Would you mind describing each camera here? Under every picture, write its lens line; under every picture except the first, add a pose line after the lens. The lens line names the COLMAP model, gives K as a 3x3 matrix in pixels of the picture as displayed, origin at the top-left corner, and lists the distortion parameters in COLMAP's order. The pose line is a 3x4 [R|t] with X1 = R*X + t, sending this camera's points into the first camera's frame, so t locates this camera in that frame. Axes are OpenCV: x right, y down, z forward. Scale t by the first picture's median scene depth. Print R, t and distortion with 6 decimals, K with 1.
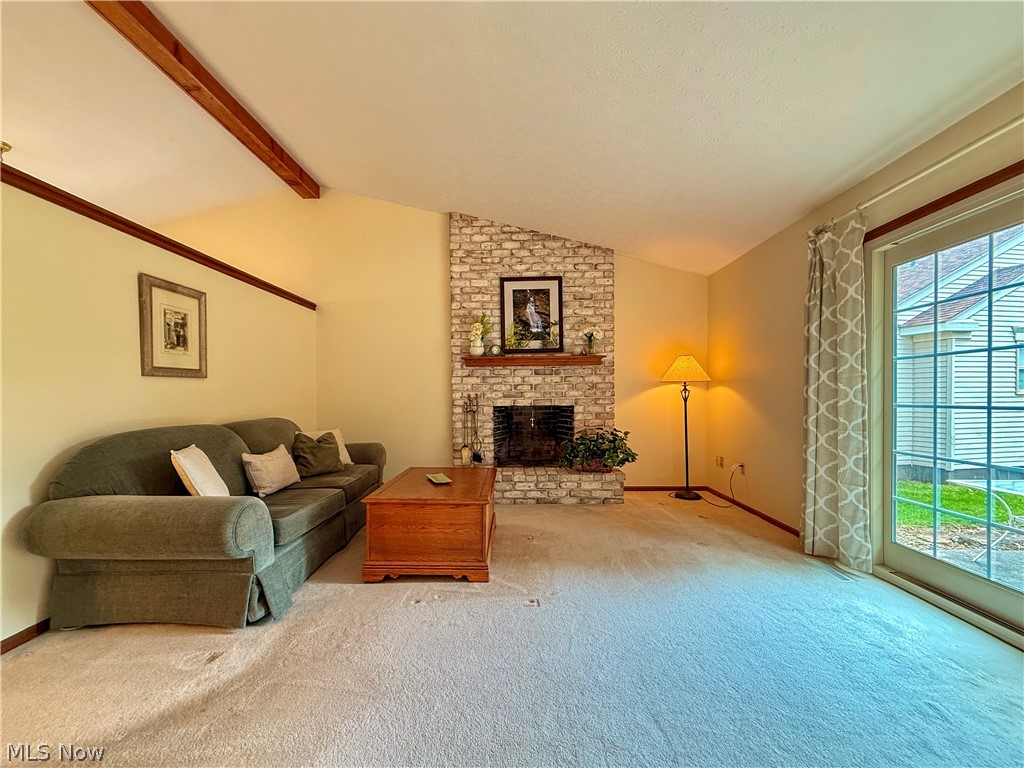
lens RADIAL K [[412.6, 0, 499.6], [0, 412.6, 398.3], [0, 0, 1]] dist [0.001299, -0.001241]
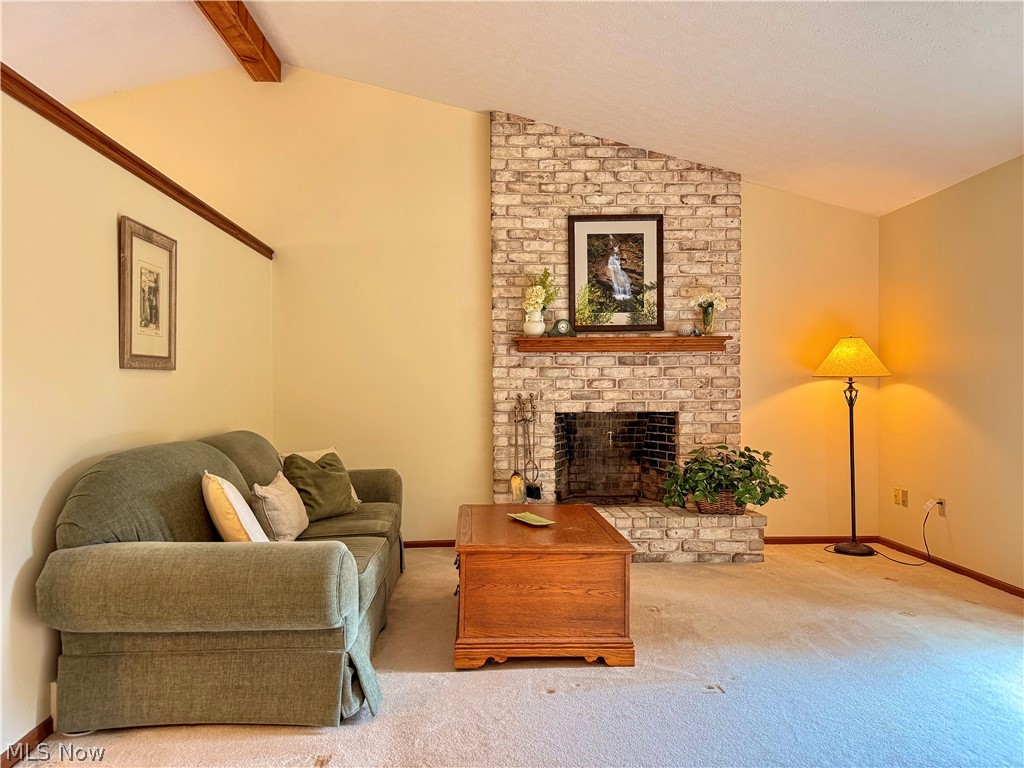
lens RADIAL K [[713.0, 0, 481.4], [0, 713.0, 391.0], [0, 0, 1]] dist [0.056218, -0.071407]
pose [[0.998485, 0.003728, 0.054905, -0.207250], [-0.003274, 0.999960, -0.008360, -0.005883], [-0.054934, 0.008168, 0.998457, -0.121484]]
